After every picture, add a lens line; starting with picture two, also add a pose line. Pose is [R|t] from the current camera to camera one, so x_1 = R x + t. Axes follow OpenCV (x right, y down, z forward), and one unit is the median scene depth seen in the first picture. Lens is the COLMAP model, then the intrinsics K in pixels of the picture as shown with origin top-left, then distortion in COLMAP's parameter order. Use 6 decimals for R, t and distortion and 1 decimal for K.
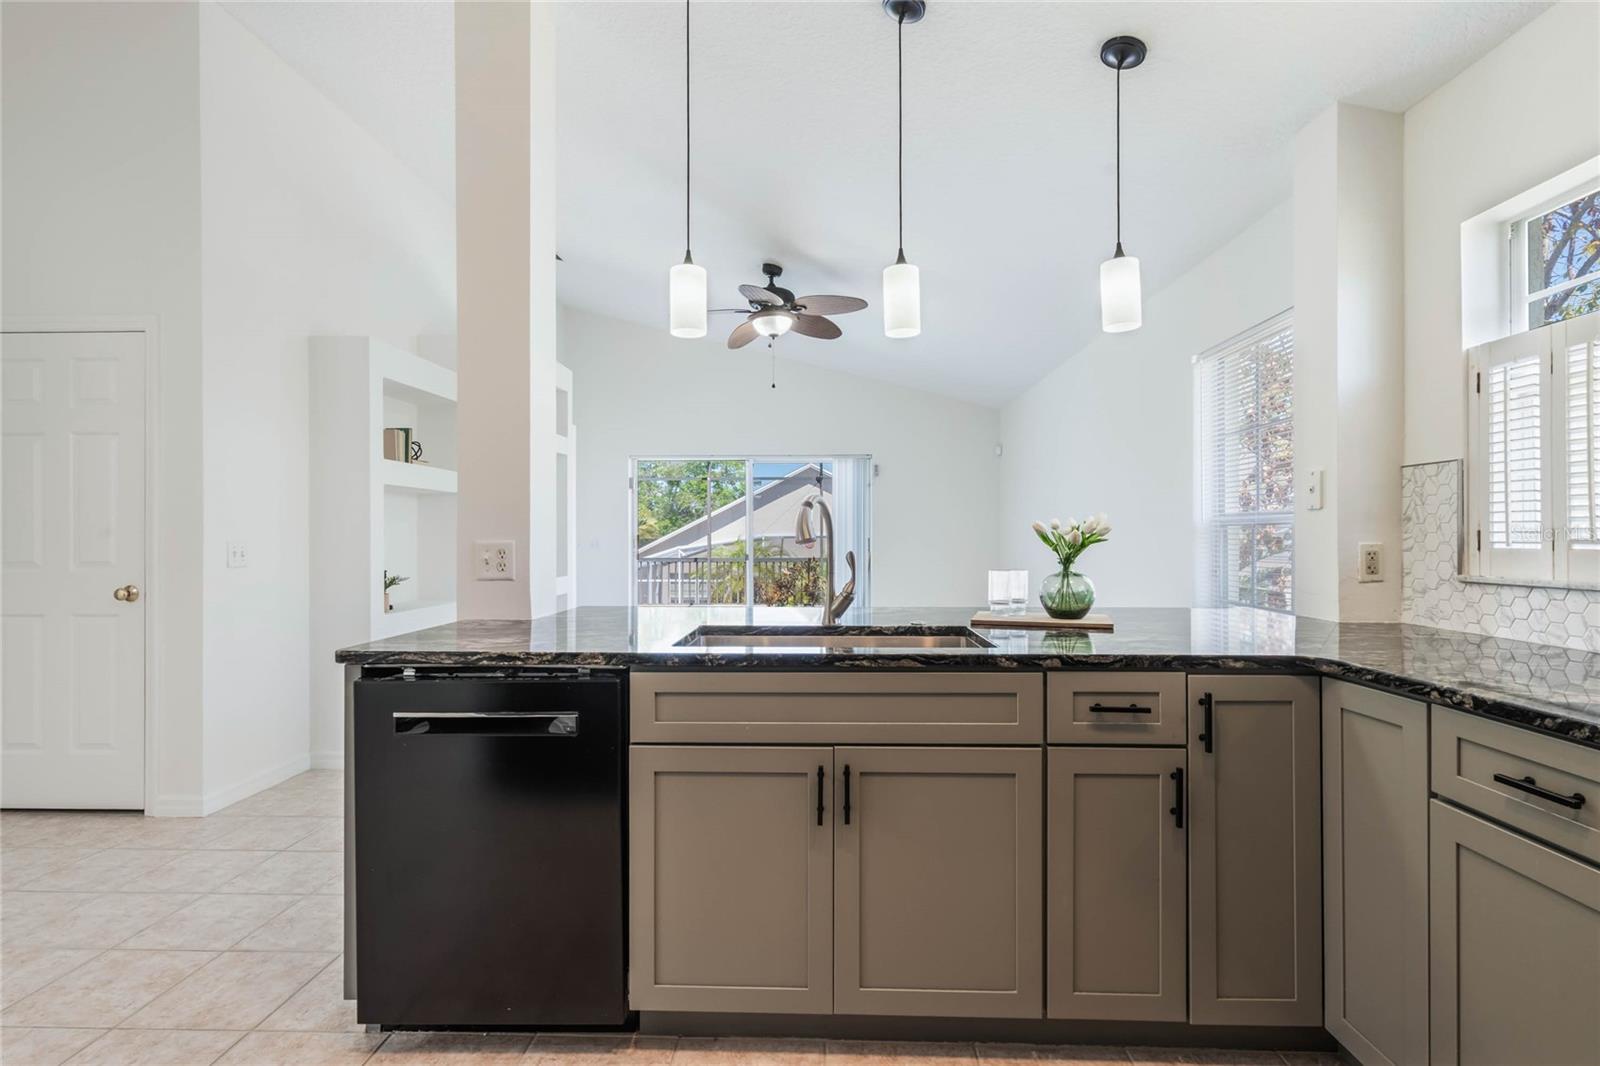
lens RADIAL K [[757.7, 0, 800.0], [0, 757.7, 533.0], [0, 0, 1]] dist [0.000795, 0.000952]
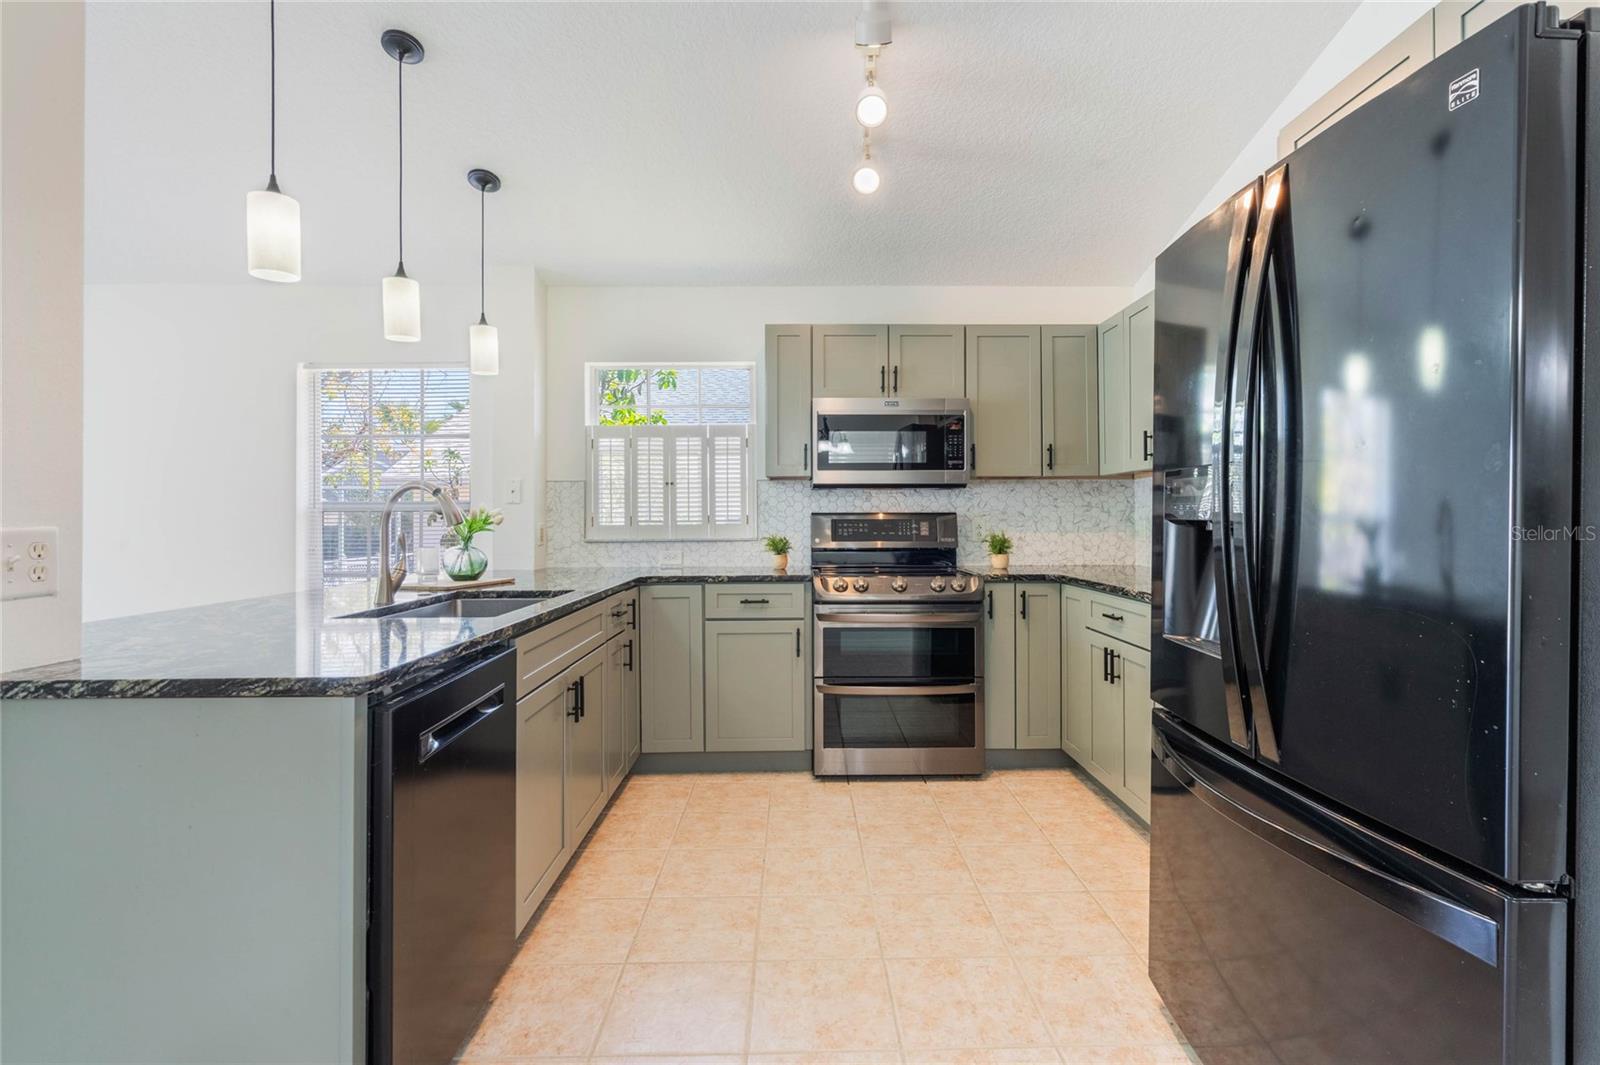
lens RADIAL K [[747.8, 0, 799.3], [0, 747.8, 522.2], [0, 0, 1]] dist [-0.001608, 0.000242]
pose [[-0.042221, -0.003550, 0.999102, -1.242660], [-0.001051, 0.999993, 0.003509, 0.004261], [-0.999108, -0.000902, -0.042225, 0.575545]]
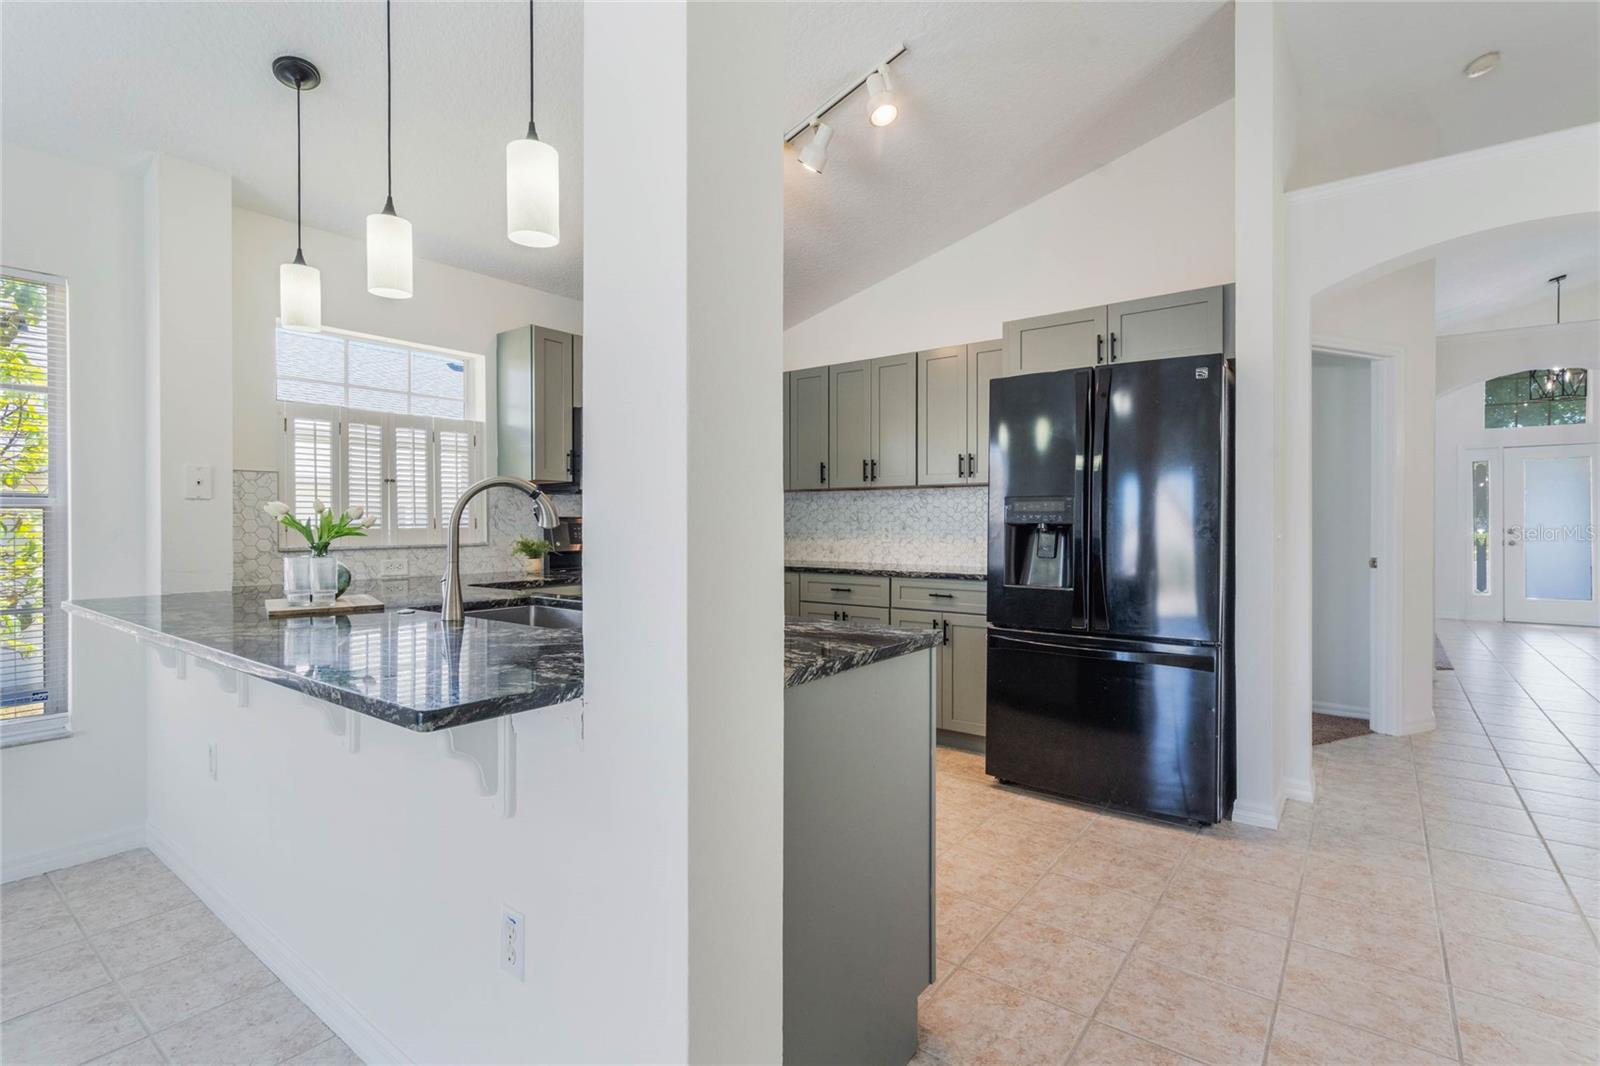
lens RADIAL K [[757.7, 0, 800.0], [0, 757.7, 533.0], [0, 0, 1]] dist [0.000795, 0.000952]
pose [[-0.810010, -0.005677, 0.586389, -0.982837], [-0.001156, 0.999967, 0.008083, 0.013839], [-0.586415, 0.005870, -0.809989, 1.803288]]
